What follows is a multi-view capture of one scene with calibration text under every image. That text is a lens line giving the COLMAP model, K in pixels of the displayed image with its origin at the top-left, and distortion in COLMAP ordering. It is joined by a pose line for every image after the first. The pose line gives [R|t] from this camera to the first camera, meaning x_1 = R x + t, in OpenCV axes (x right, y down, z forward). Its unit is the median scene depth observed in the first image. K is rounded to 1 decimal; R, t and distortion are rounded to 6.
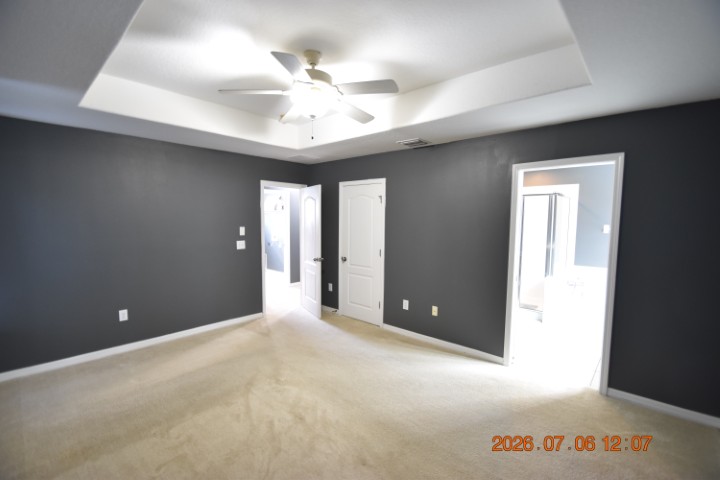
lens RADIAL K [[314.3, 0, 358.3], [0, 314.3, 243.3], [0, 0, 1]] dist [0.005561, -0.008992]
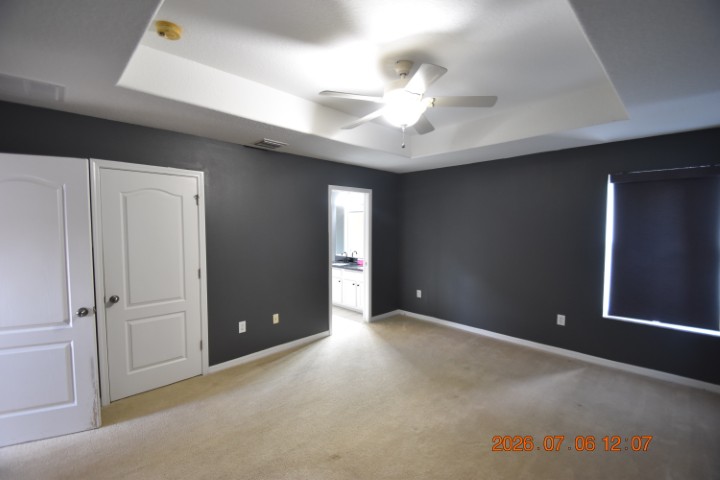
lens RADIAL K [[314.3, 0, 355.3], [0, 314.3, 239.4], [0, 0, 1]] dist [0.005561, -0.008992]
pose [[0.057102, -0.047544, 0.997236, -0.646454], [0.082853, 0.995646, 0.042724, -0.048603], [-0.994924, 0.080185, 0.060792, 0.608018]]
